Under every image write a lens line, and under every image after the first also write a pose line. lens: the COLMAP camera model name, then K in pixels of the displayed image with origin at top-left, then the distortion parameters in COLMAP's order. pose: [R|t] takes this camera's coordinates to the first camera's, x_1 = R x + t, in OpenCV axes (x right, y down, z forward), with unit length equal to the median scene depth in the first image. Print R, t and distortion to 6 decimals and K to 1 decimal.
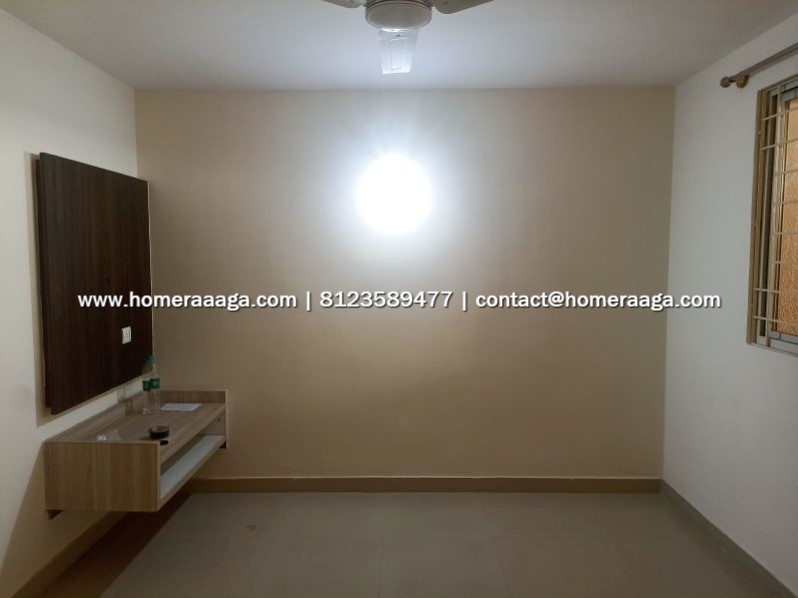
lens RADIAL K [[591.2, 0, 399.0], [0, 591.2, 299.0], [0, 0, 1]] dist [0.001762, -0.005065]
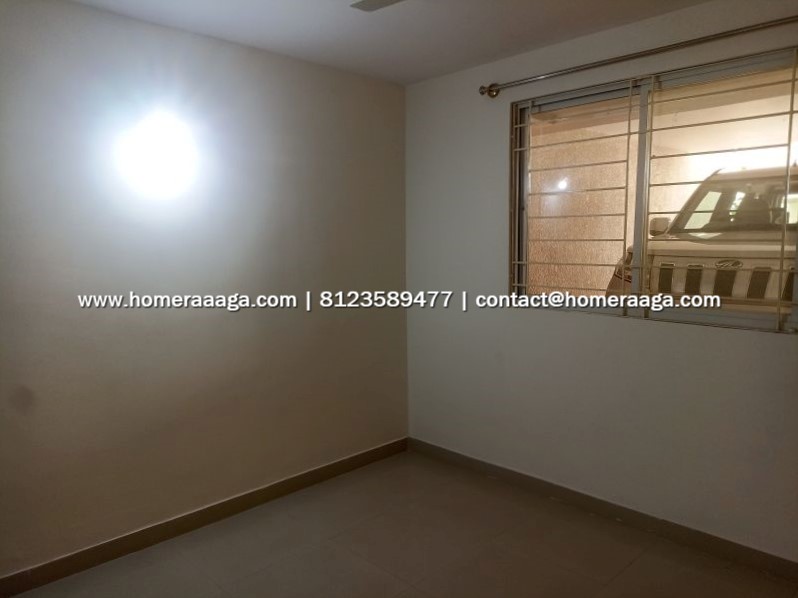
lens RADIAL K [[591.2, 0, 399.0], [0, 591.2, 299.0], [0, 0, 1]] dist [0.001762, -0.005065]
pose [[0.691887, -0.080215, 0.717536, -0.391482], [0.066905, 0.996656, 0.046905, -0.012035], [-0.718900, 0.015553, 0.694940, 0.254498]]
